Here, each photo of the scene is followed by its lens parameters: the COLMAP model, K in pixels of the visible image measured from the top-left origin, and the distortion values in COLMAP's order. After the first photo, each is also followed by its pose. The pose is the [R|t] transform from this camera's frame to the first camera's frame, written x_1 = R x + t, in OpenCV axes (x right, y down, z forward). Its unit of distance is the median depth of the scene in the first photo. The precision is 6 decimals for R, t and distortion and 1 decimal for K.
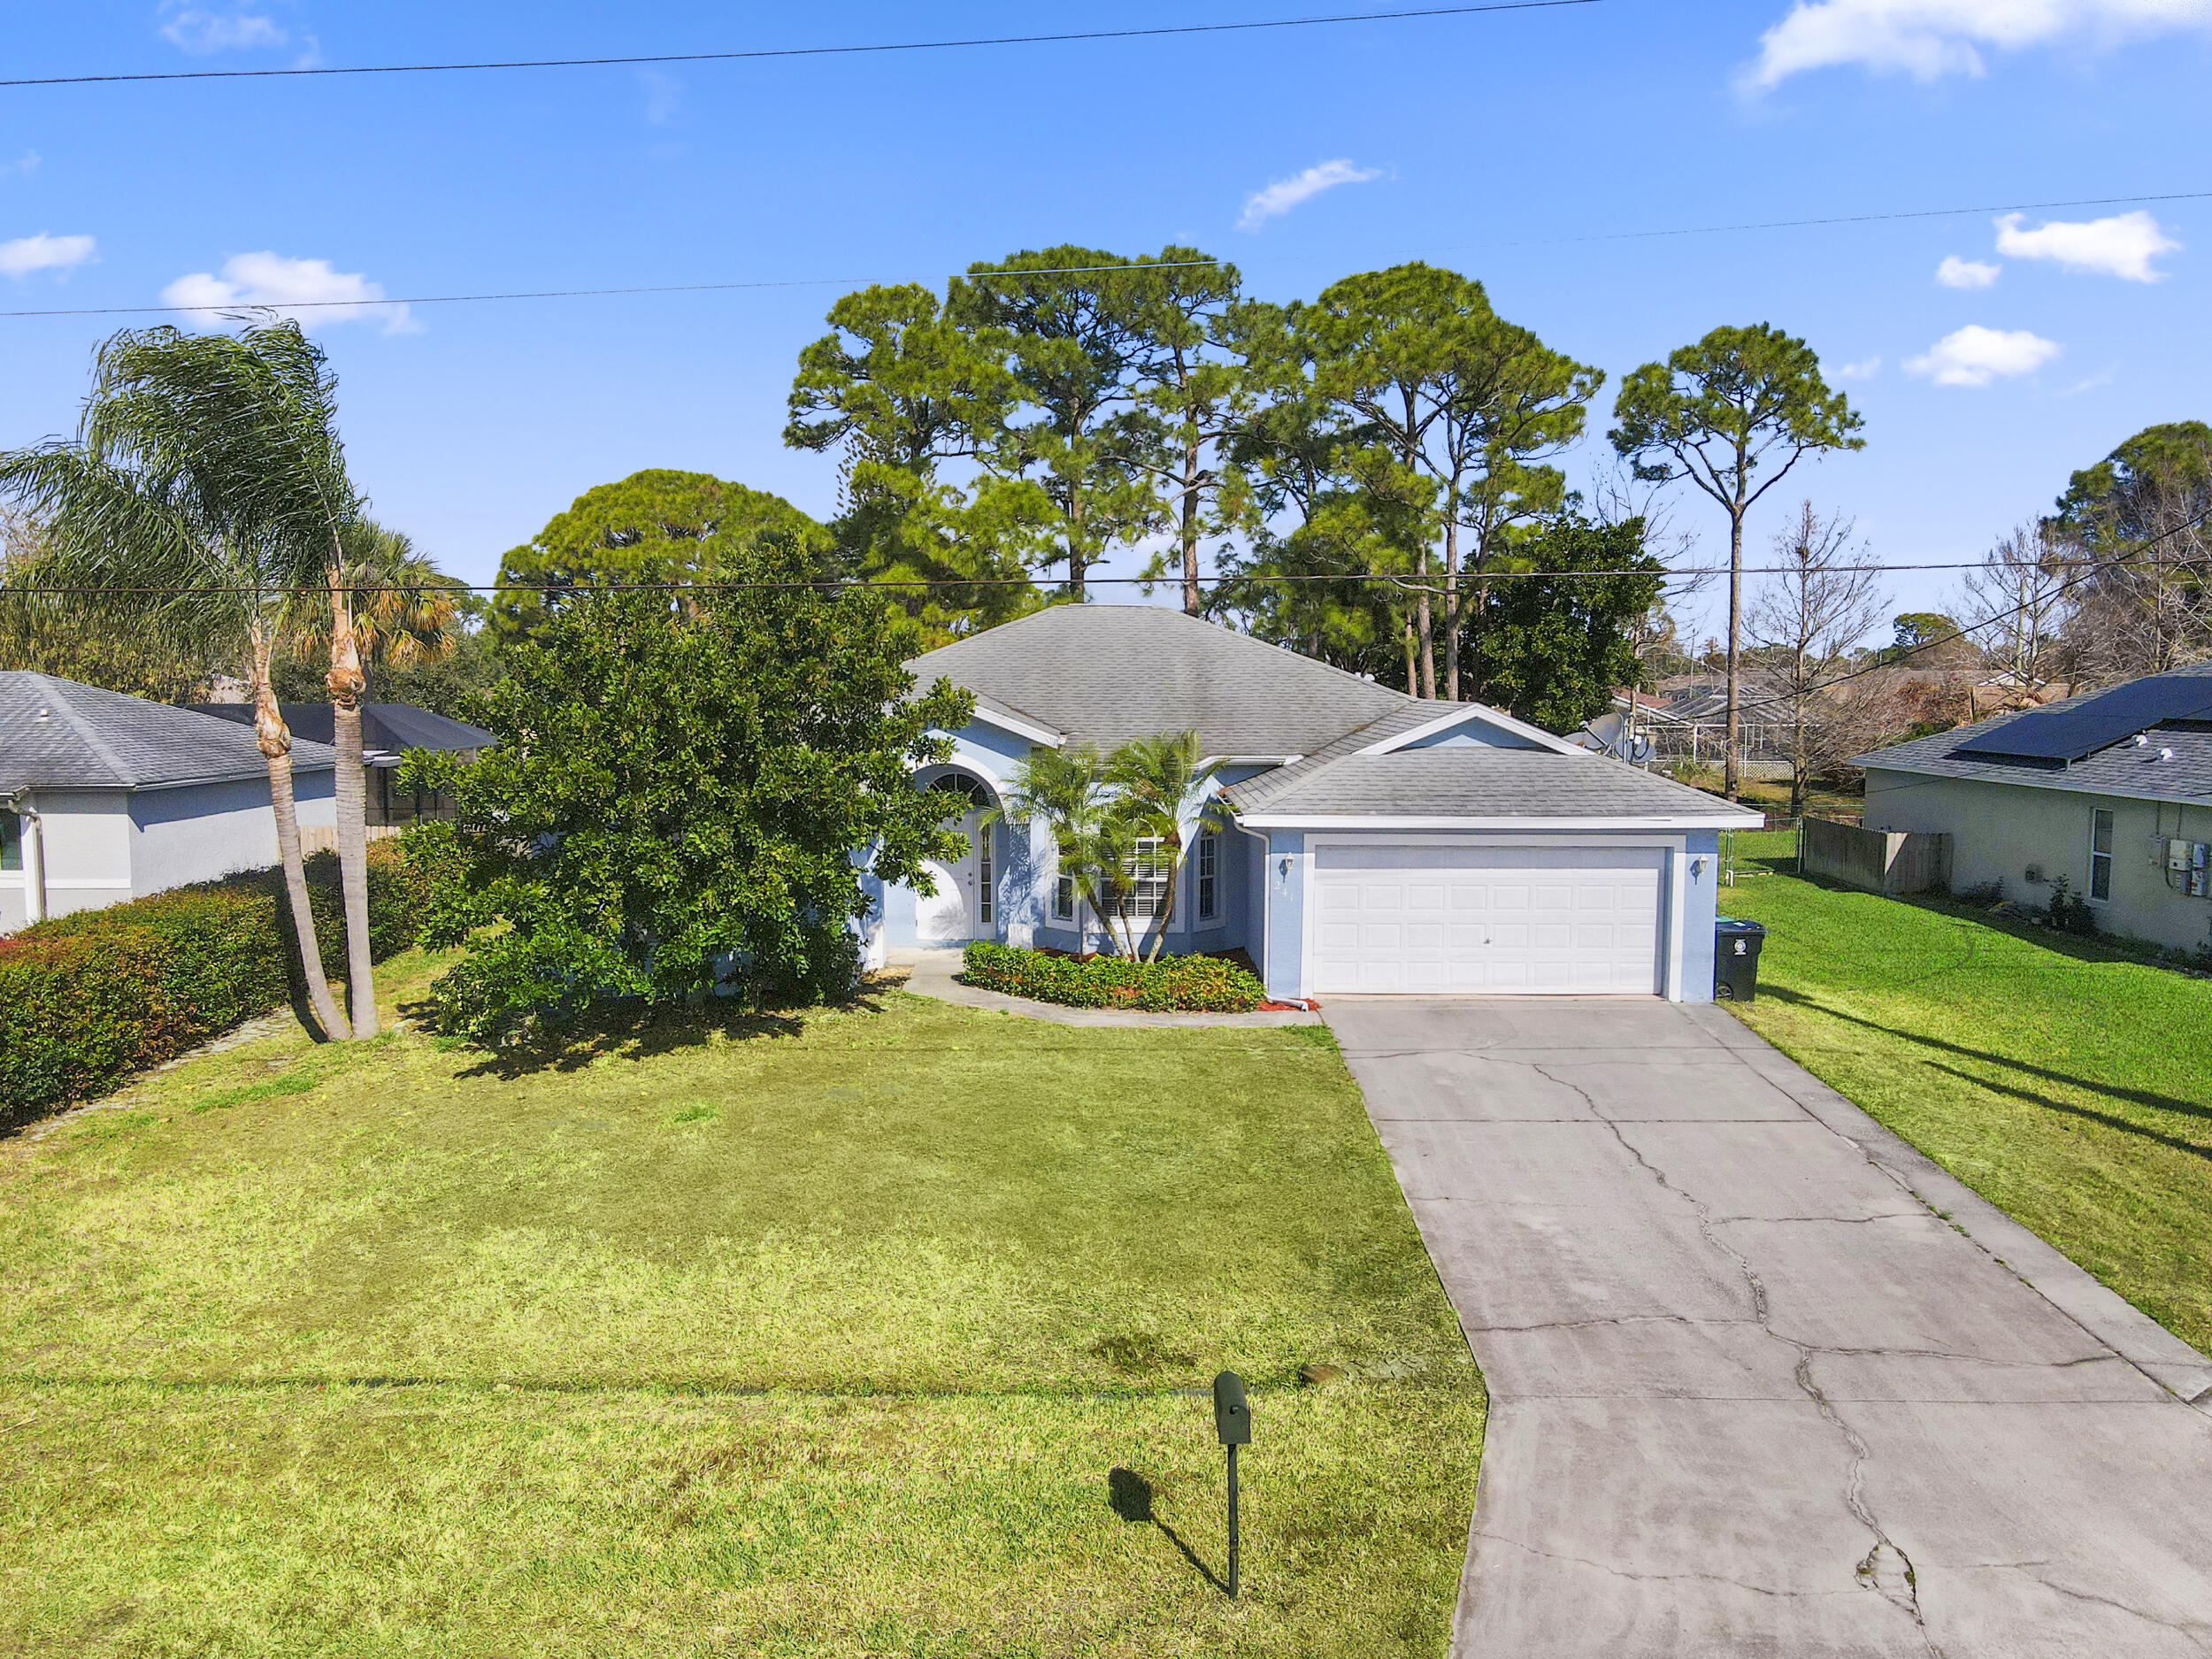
lens RADIAL K [[1639.3, 0, 1091.8], [0, 1639.3, 830.1], [0, 0, 1]] dist [0.000282, 0.020281]
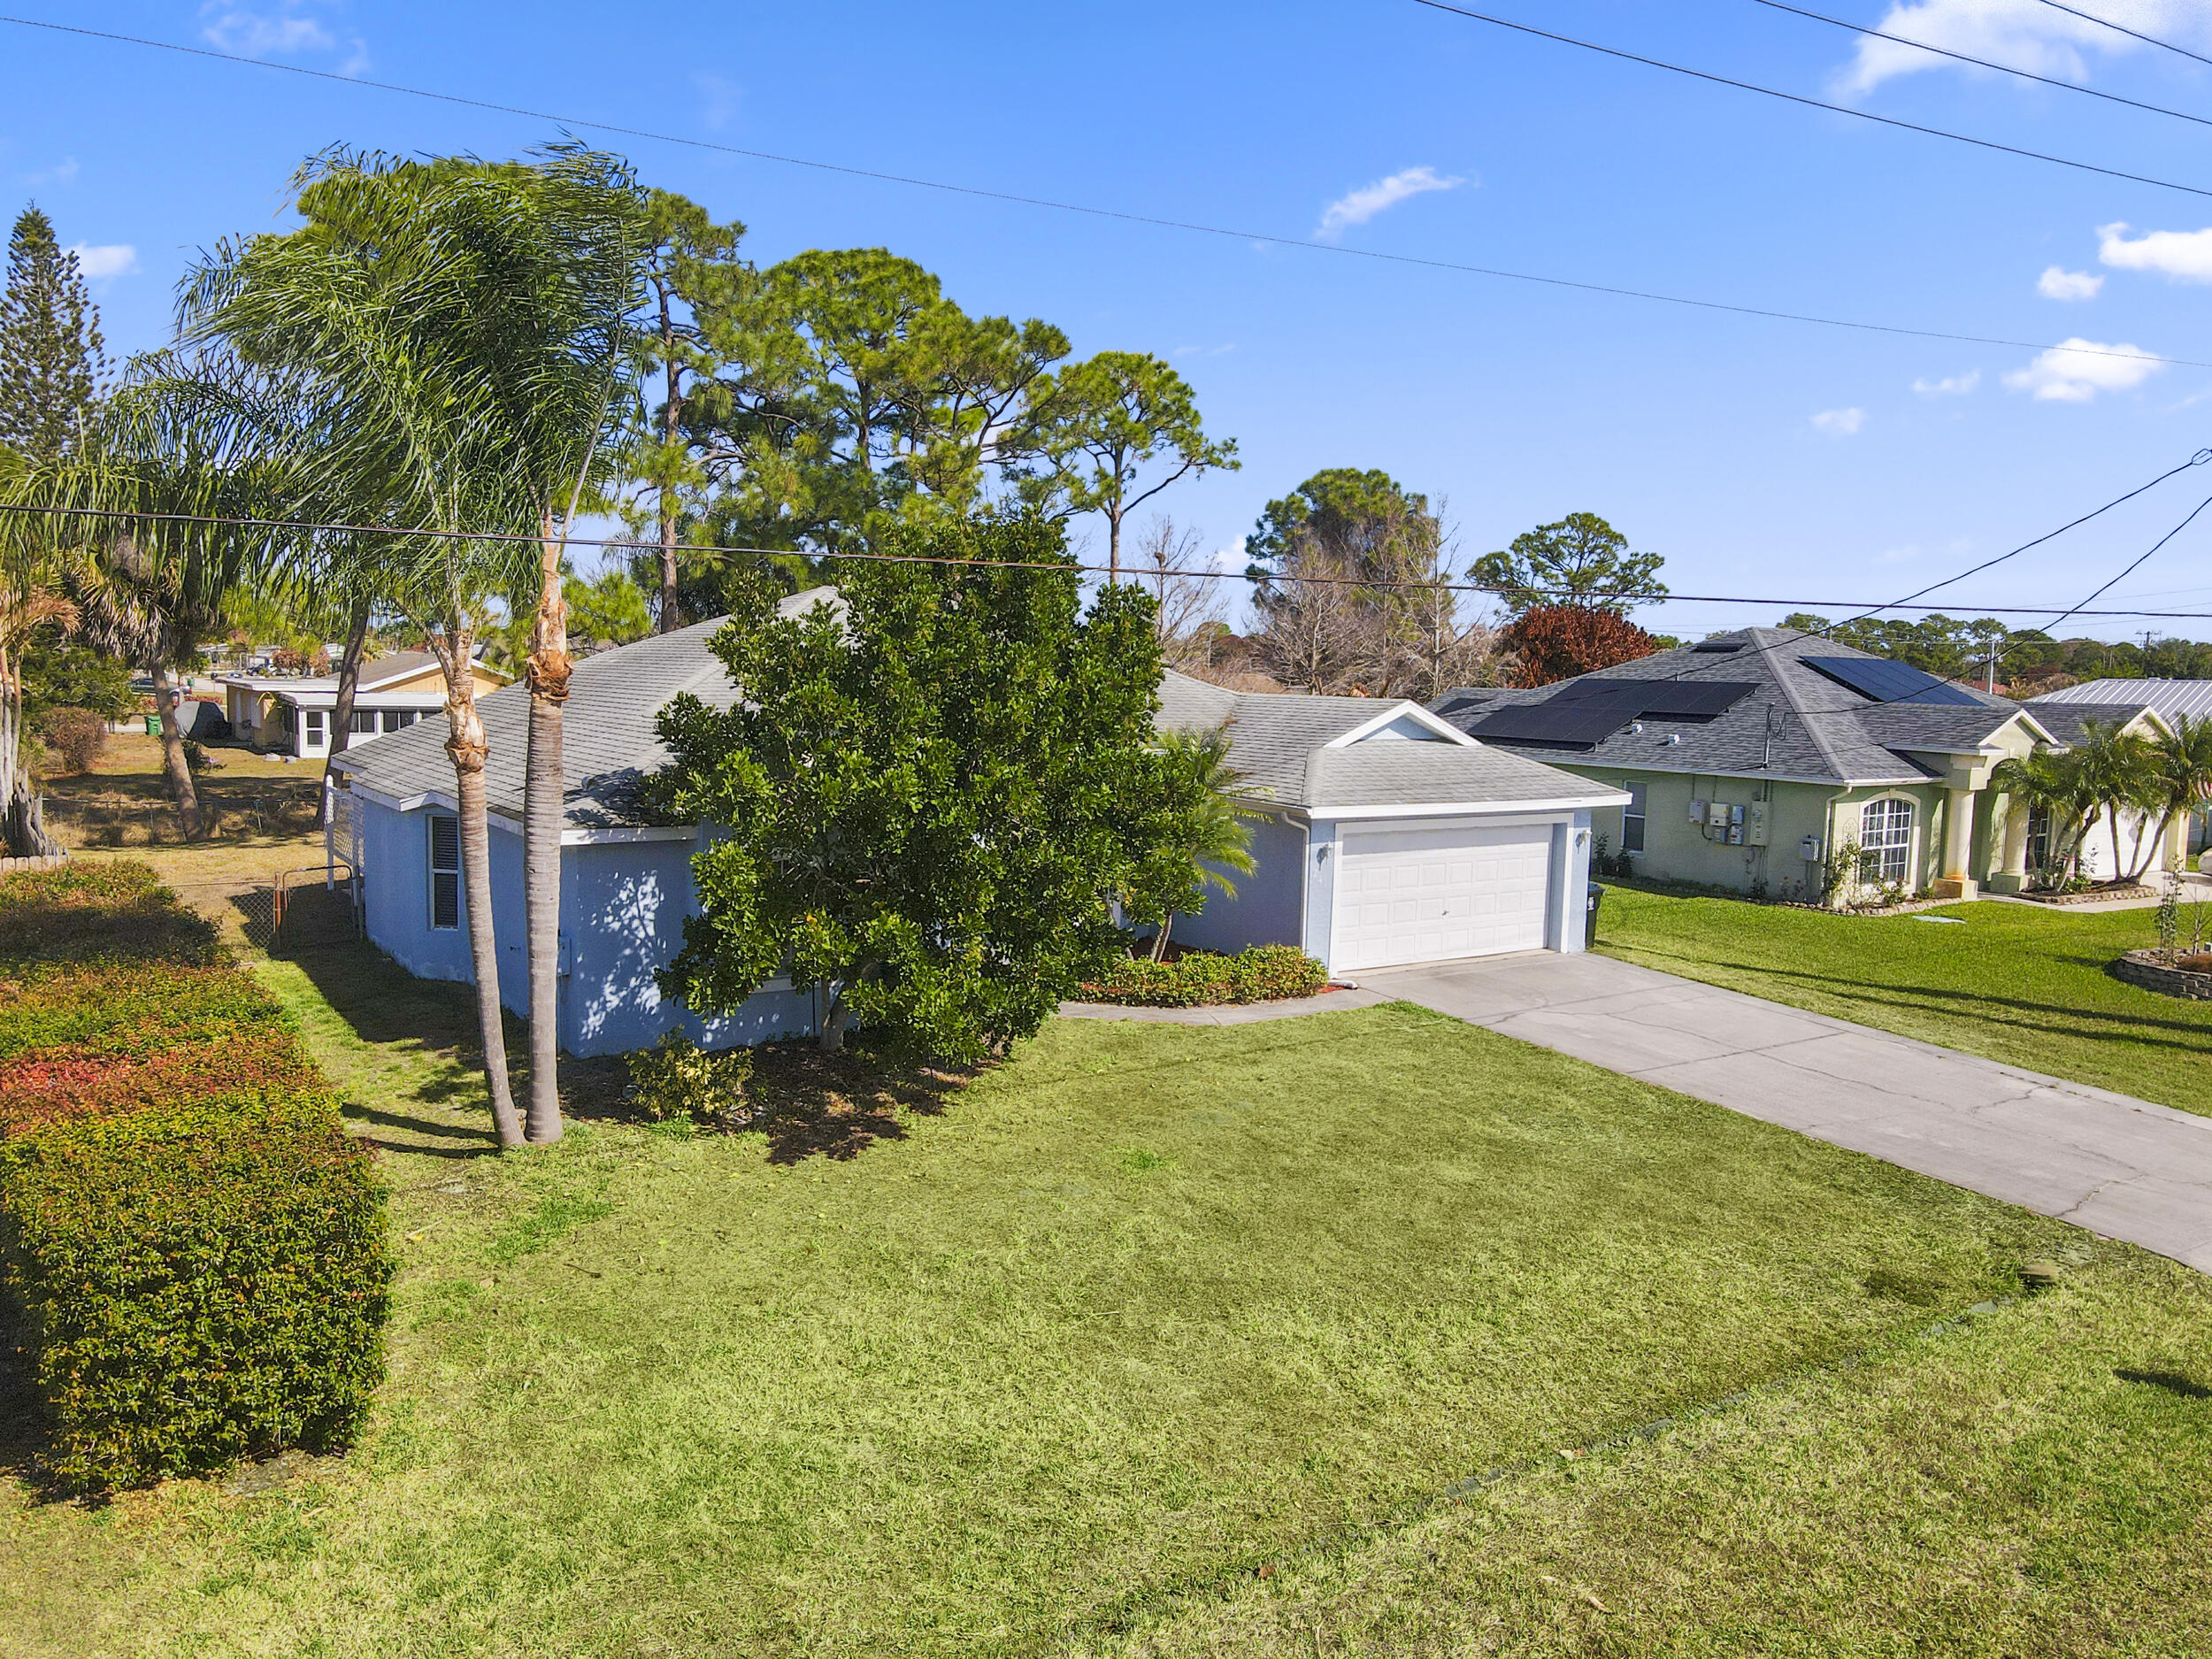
lens RADIAL K [[1639.3, 0, 1091.8], [0, 1639.3, 830.1], [0, 0, 1]] dist [0.000282, 0.020281]
pose [[0.825288, -0.039865, 0.563303, -0.606755], [0.031199, 0.999200, 0.025004, -0.025242], [-0.563850, -0.003061, 0.825872, 0.213780]]
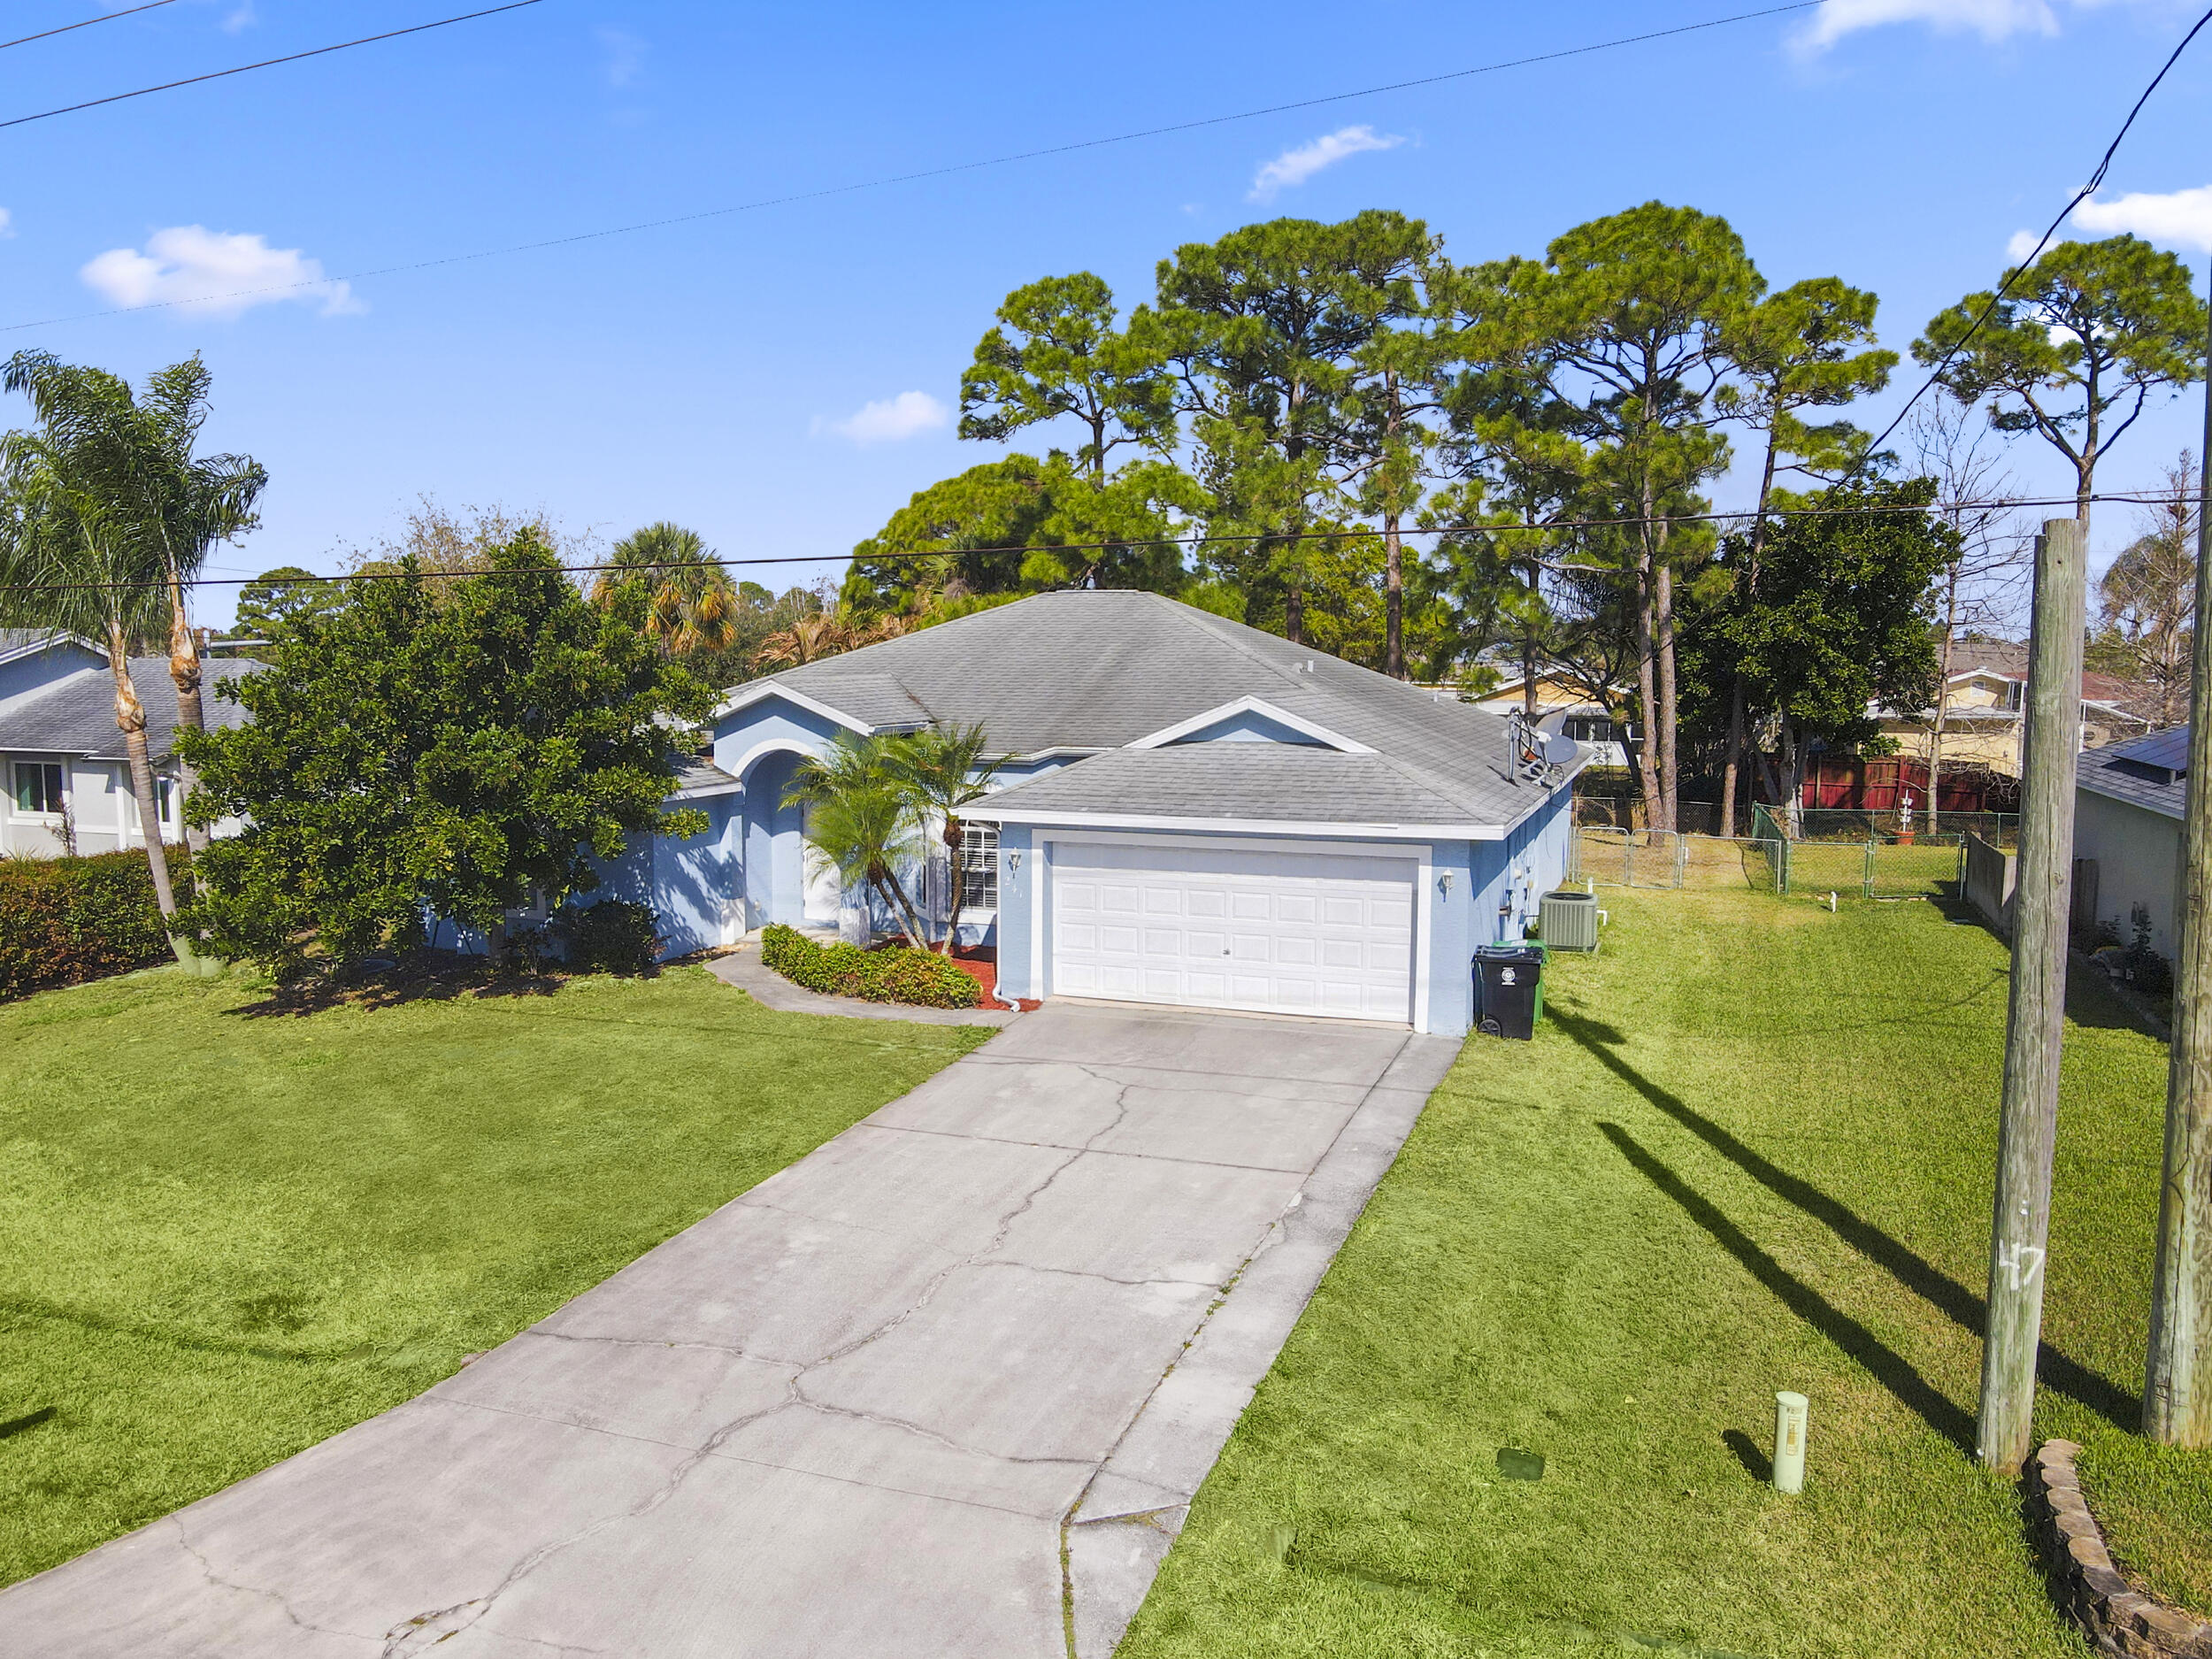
lens RADIAL K [[1639.3, 0, 1091.8], [0, 1639.3, 830.1], [0, 0, 1]] dist [0.000282, 0.020281]
pose [[0.941317, 0.036216, -0.335576, 0.491372], [-0.032883, 0.999337, 0.015610, -0.013417], [0.335919, -0.003659, 0.941884, 0.104520]]
